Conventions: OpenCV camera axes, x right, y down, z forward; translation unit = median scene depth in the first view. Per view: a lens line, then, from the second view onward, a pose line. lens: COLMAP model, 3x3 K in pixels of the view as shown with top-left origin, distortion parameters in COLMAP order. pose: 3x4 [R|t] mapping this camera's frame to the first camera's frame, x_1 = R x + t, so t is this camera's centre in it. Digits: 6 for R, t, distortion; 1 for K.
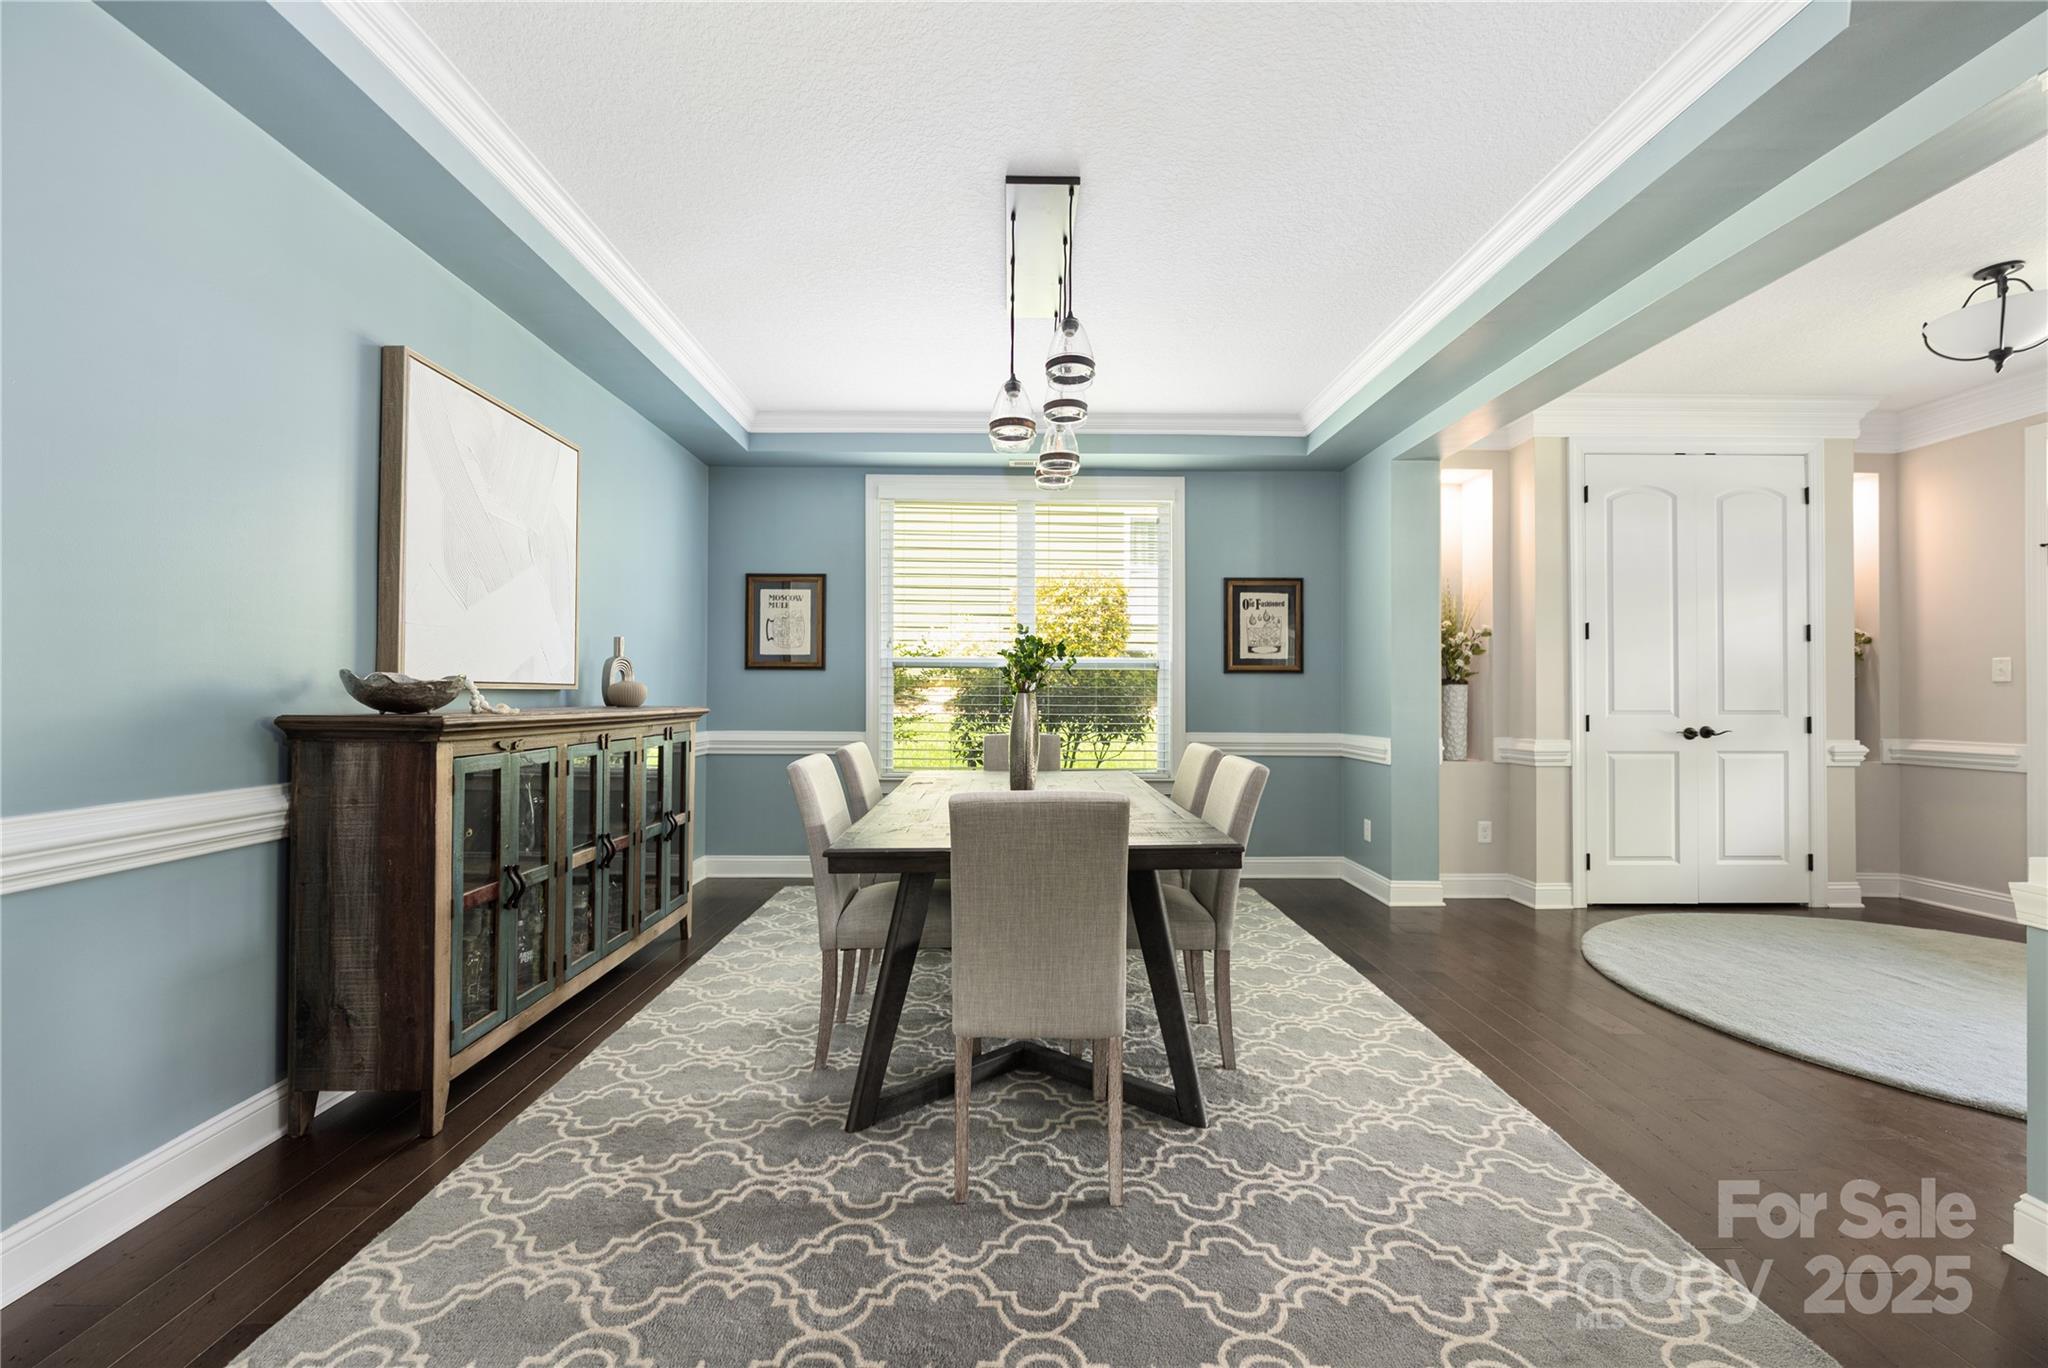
lens RADIAL K [[822.0, 0, 1022.1], [0, 822.0, 687.7], [0, 0, 1]] dist [-0.005731, 0.000153]
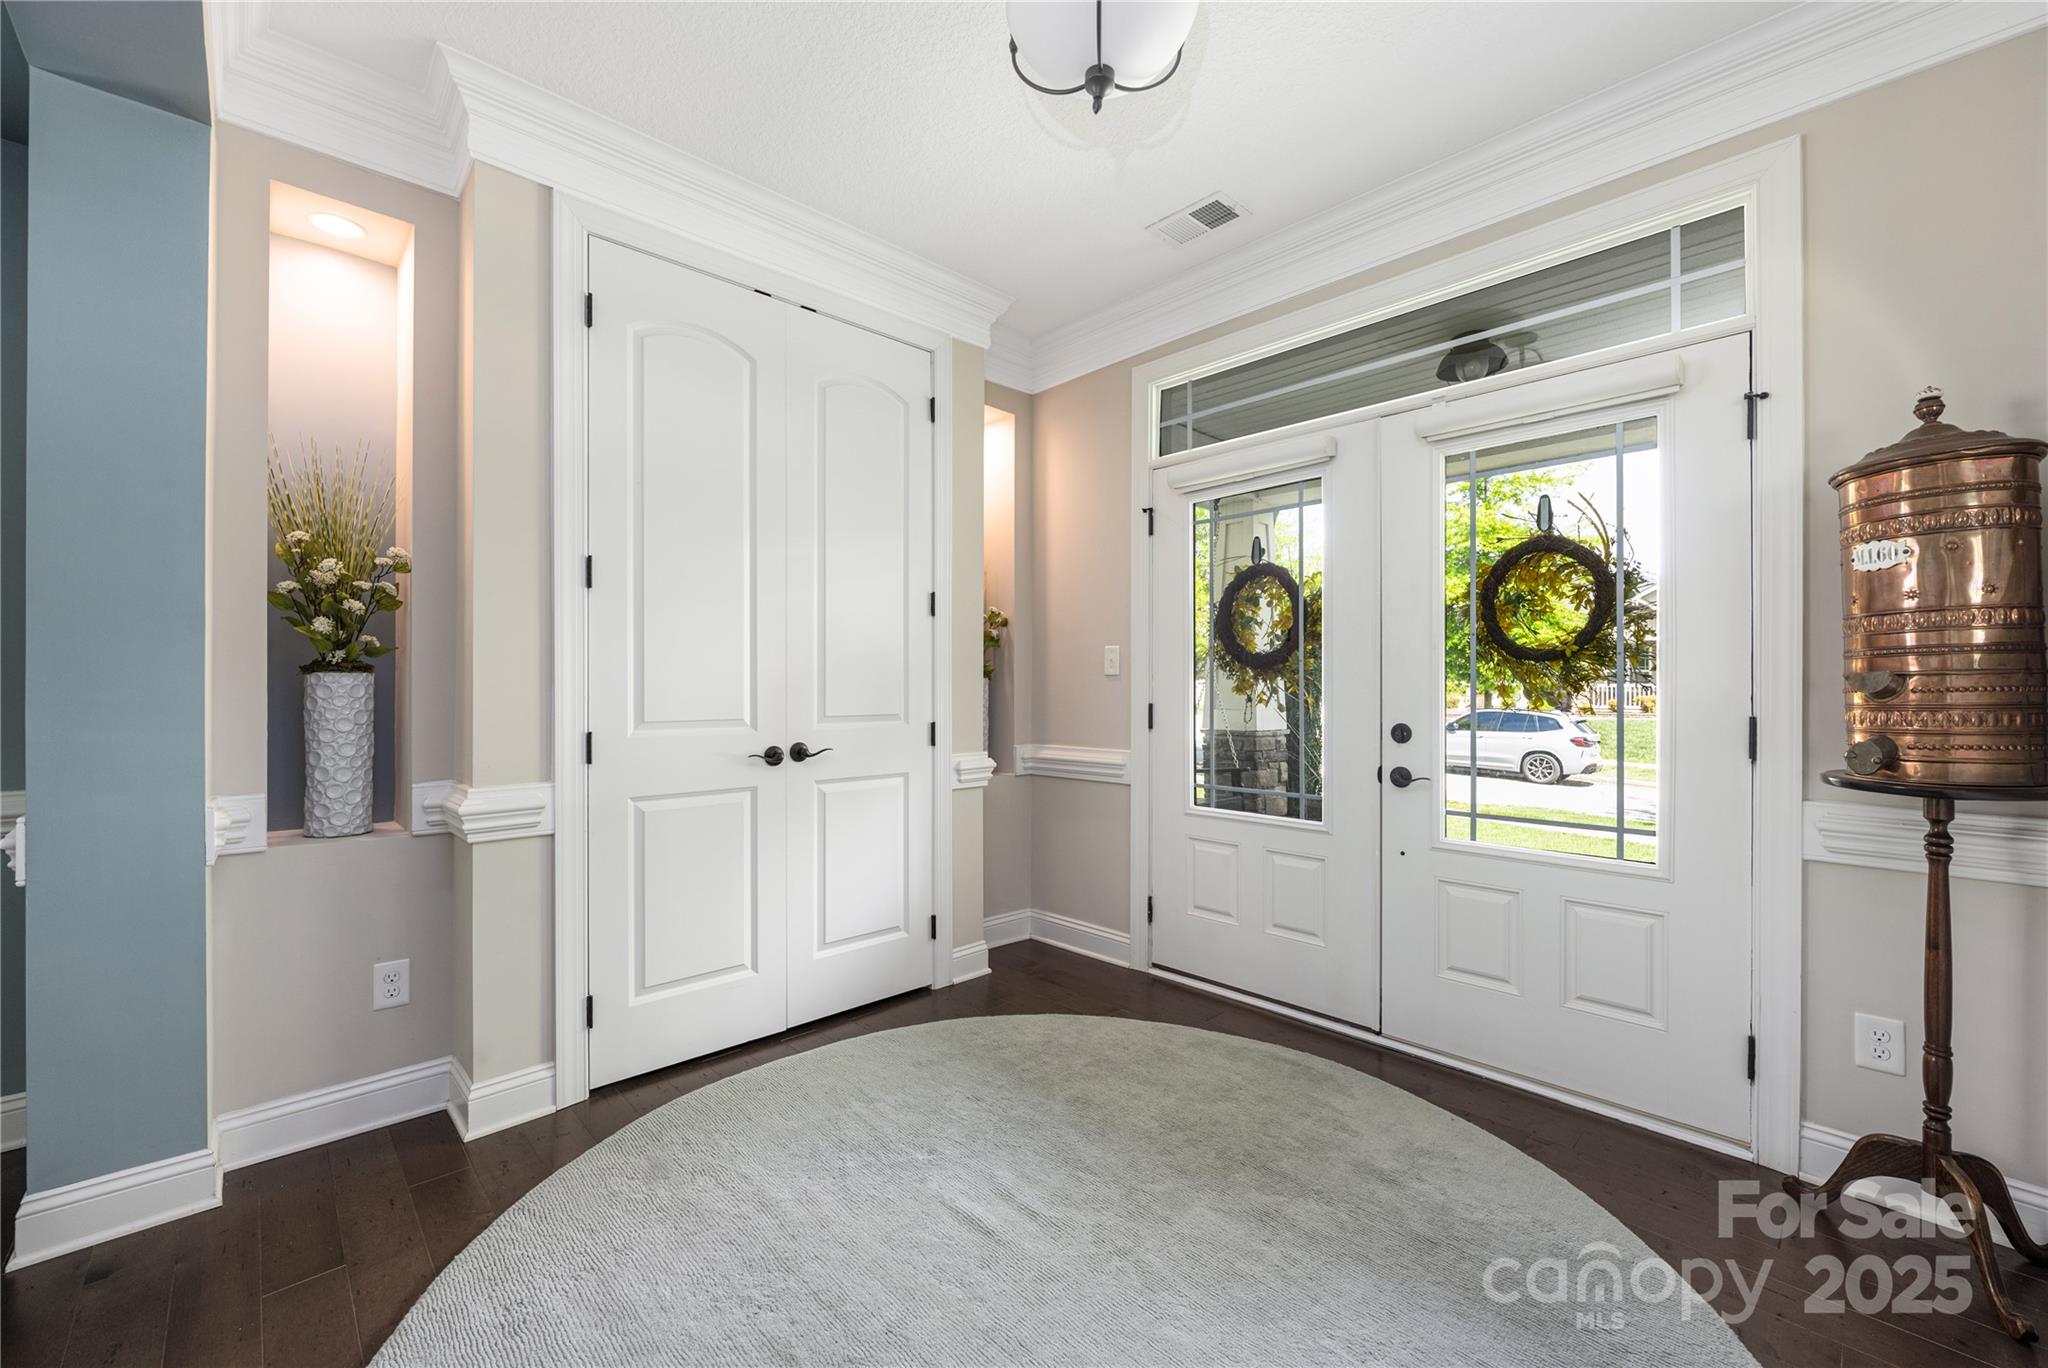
lens RADIAL K [[822.0, 0, 1024.2], [0, 822.0, 690.1], [0, 0, 1]] dist [-0.005731, 0.000153]
pose [[0.730576, -0.004523, 0.682816, 0.533732], [-0.004233, 0.999929, 0.011153, -0.000816], [-0.682818, -0.011038, 0.730505, 0.425472]]
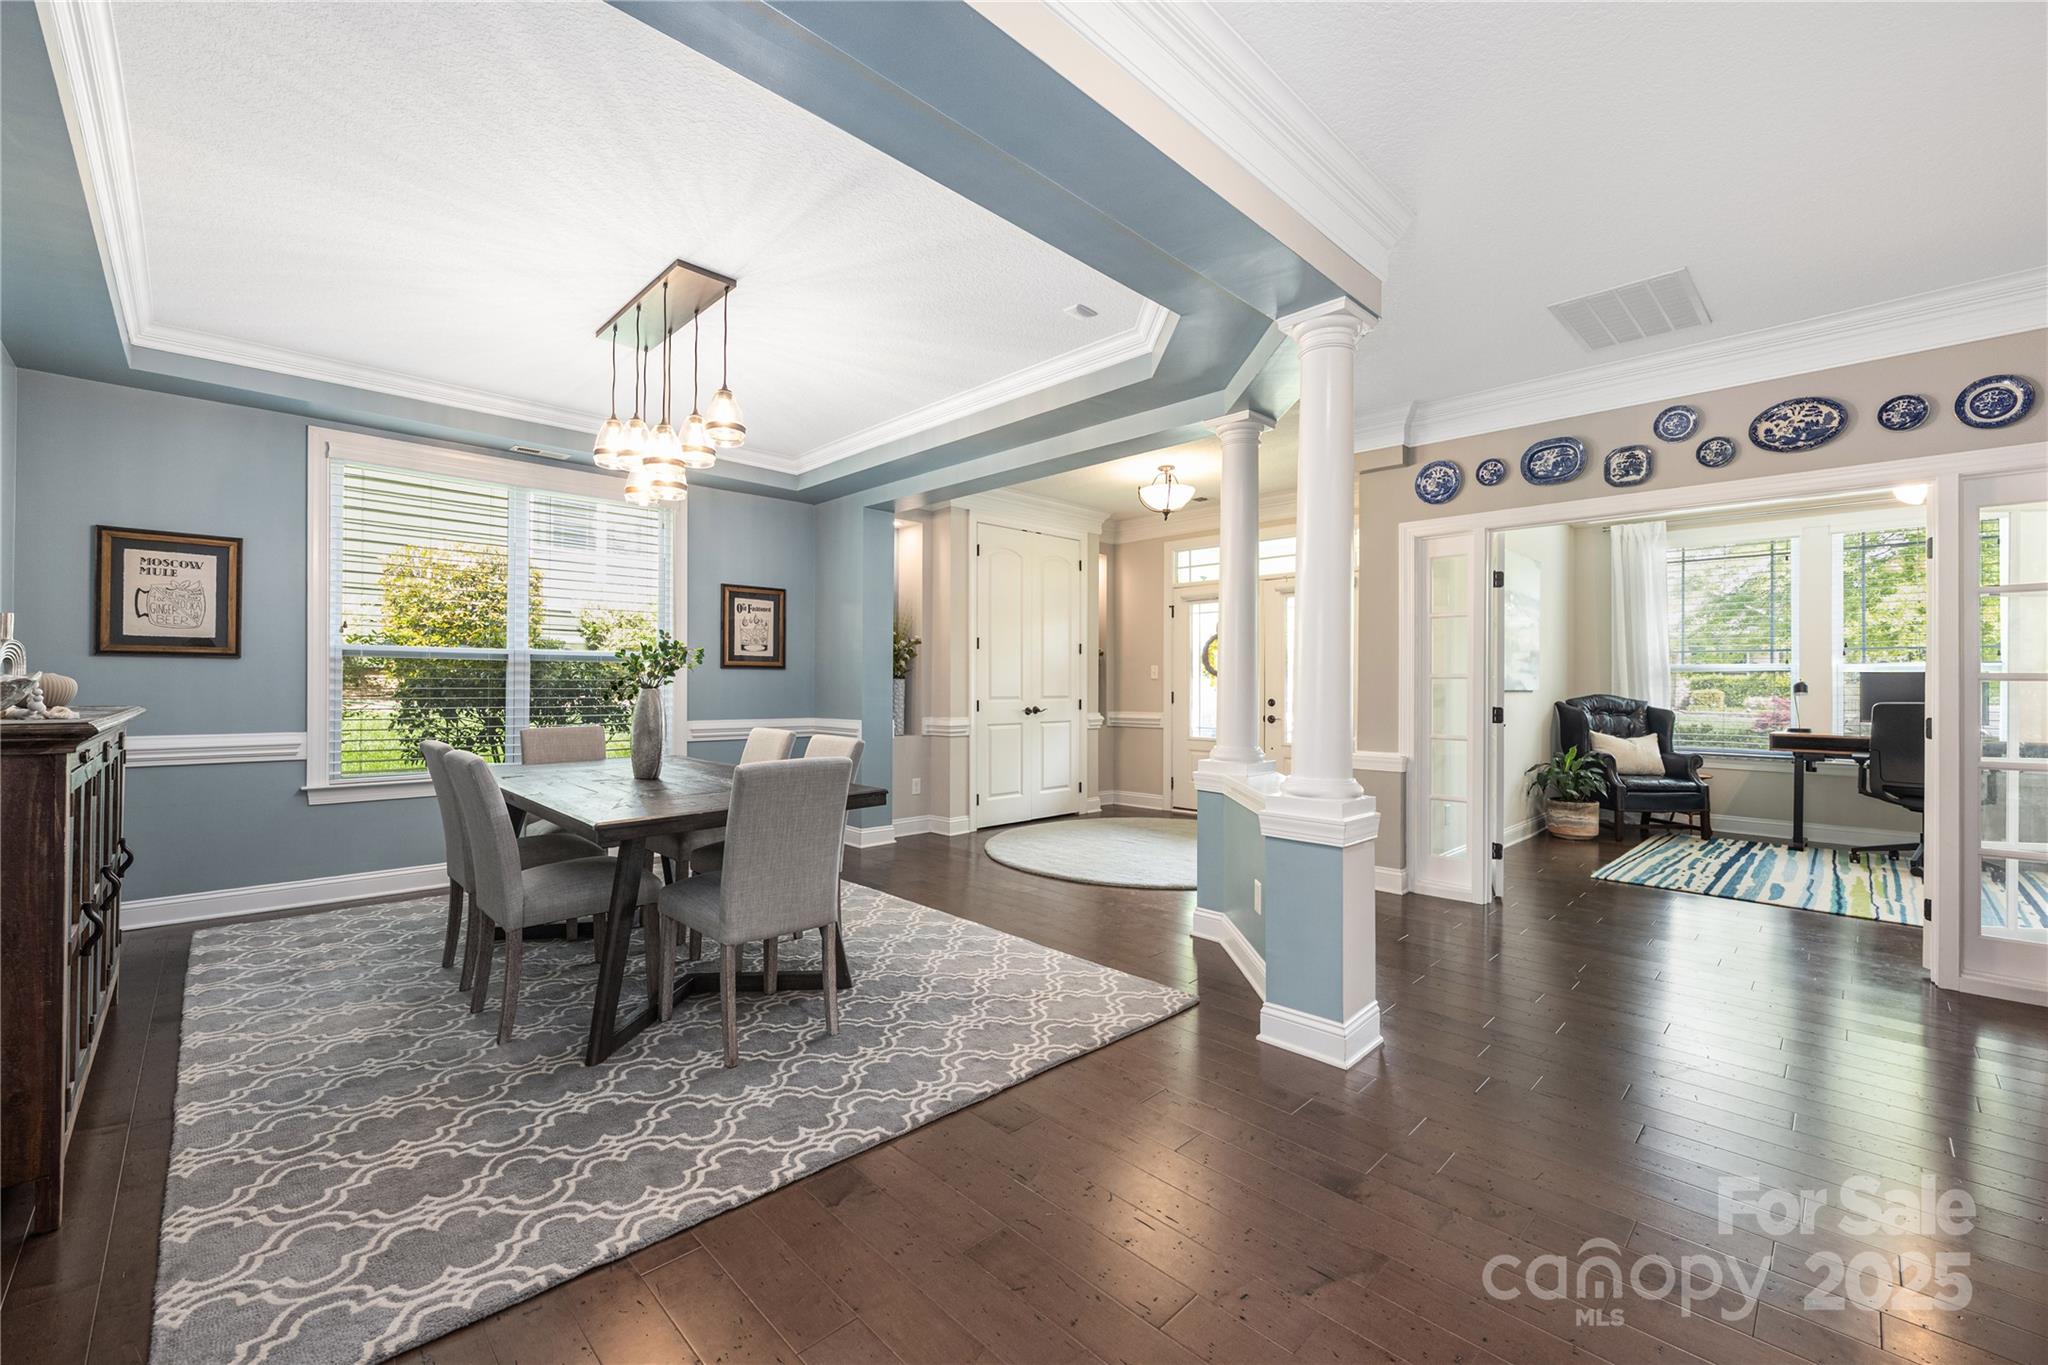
lens RADIAL K [[822.0, 0, 1021.3], [0, 822.0, 679.2], [0, 0, 1]] dist [-0.005731, 0.000153]
pose [[0.726173, 0.003370, 0.687504, -0.268592], [-0.007145, 0.999971, 0.002646, -0.008847], [-0.687475, -0.006834, 0.726176, -0.126149]]
